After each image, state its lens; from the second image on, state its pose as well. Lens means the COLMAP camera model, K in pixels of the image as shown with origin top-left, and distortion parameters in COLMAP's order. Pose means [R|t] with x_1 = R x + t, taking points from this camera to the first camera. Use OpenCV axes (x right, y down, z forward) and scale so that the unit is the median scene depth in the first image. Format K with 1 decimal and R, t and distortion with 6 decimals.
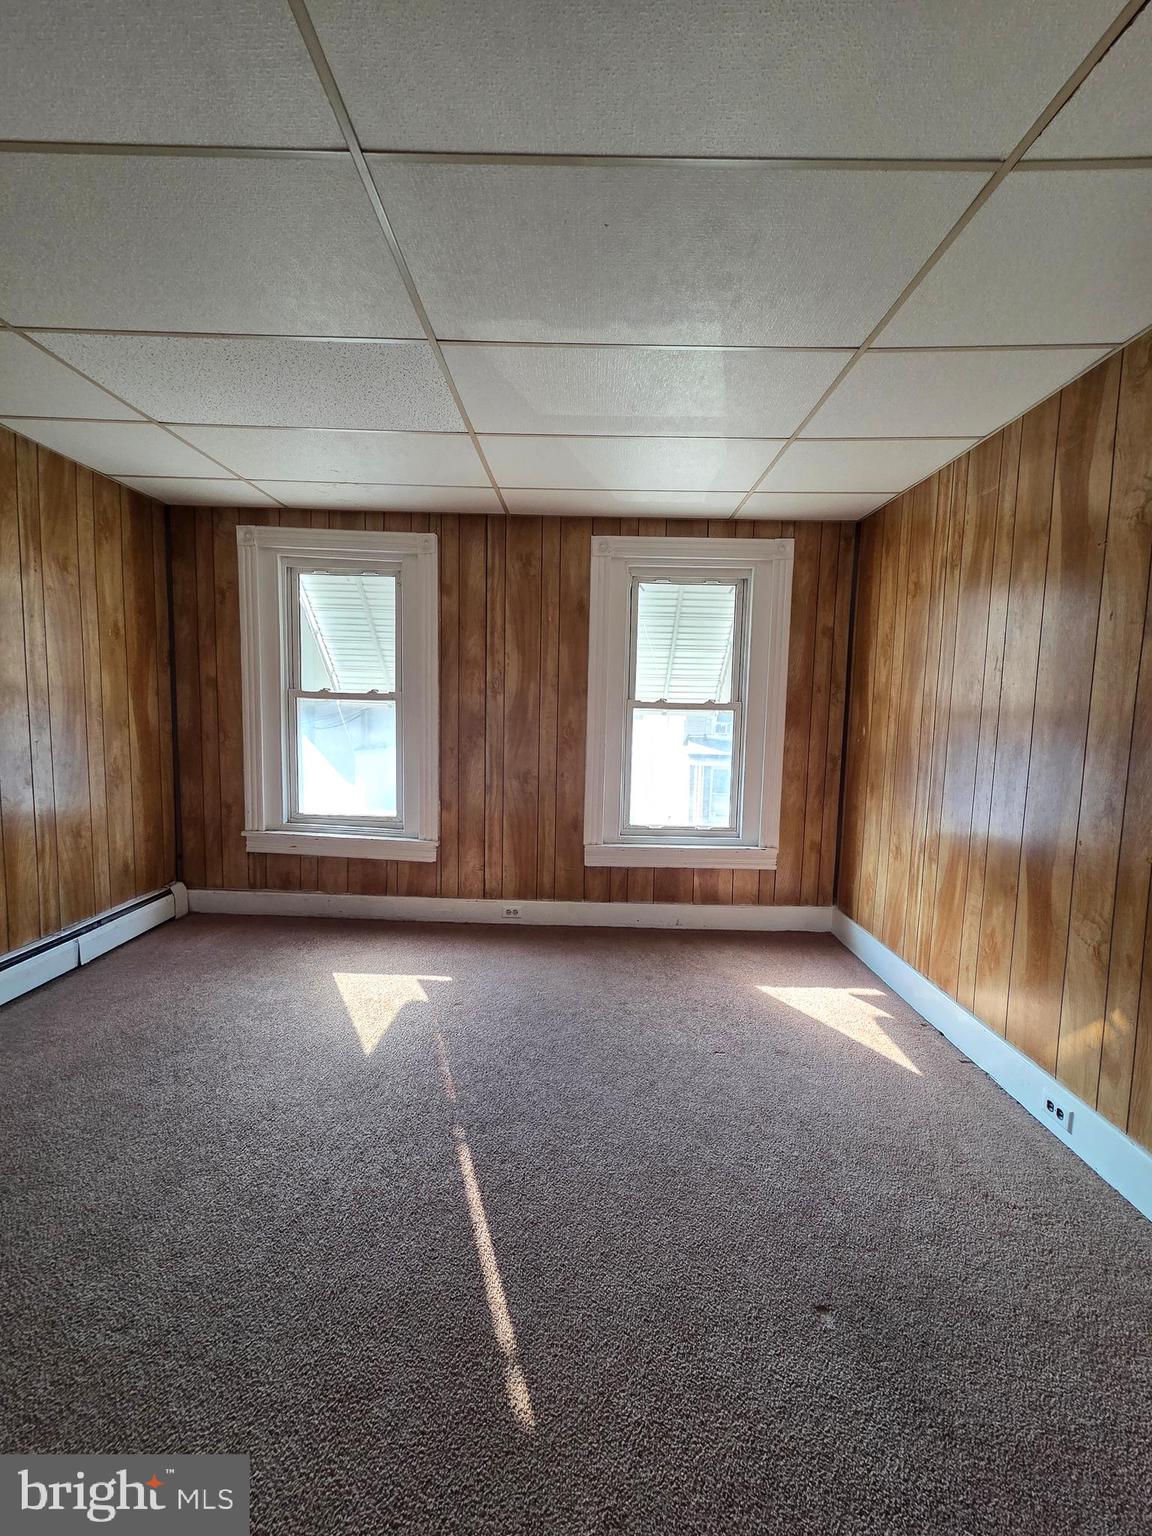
lens RADIAL K [[629.1, 0, 576.1], [0, 629.1, 768.5], [0, 0, 1]] dist [0.003802, -0.000179]
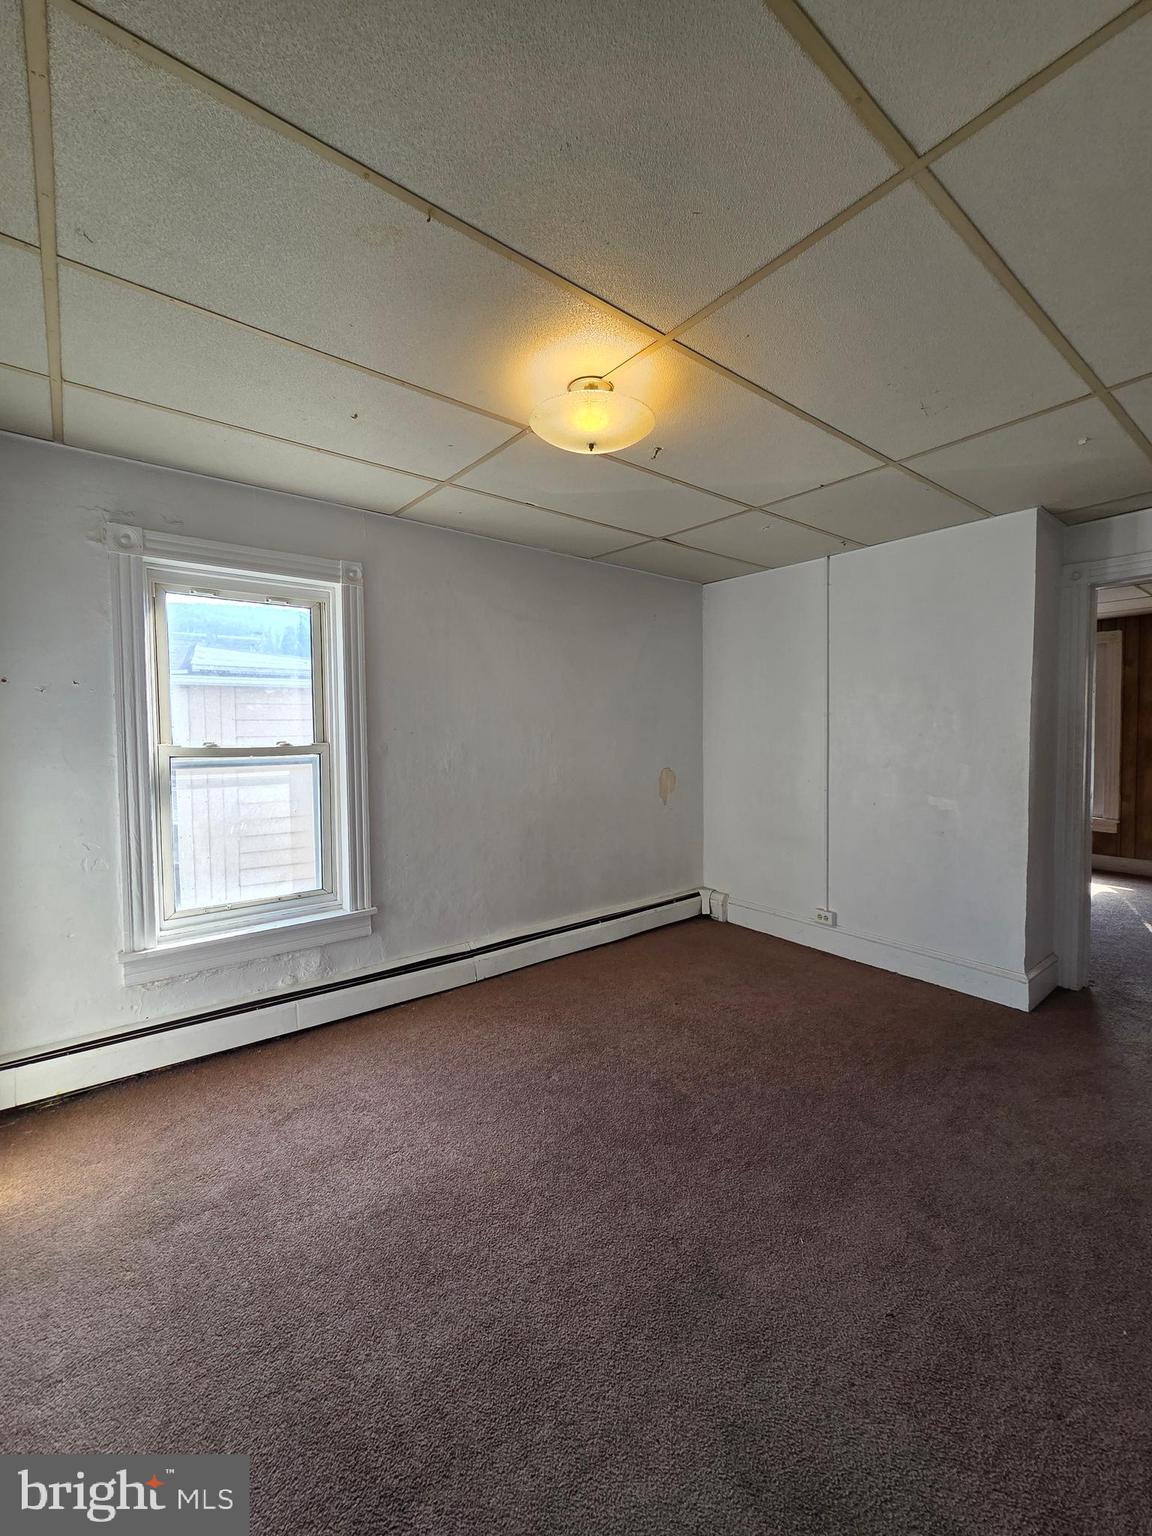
lens RADIAL K [[629.1, 0, 577.5], [0, 629.1, 769.4], [0, 0, 1]] dist [0.003802, -0.000179]
pose [[0.609221, 0.004272, -0.792989, 0.213570], [-0.046996, 0.998422, -0.030727, 0.102399], [0.791607, 0.055987, 0.608460, -1.071283]]
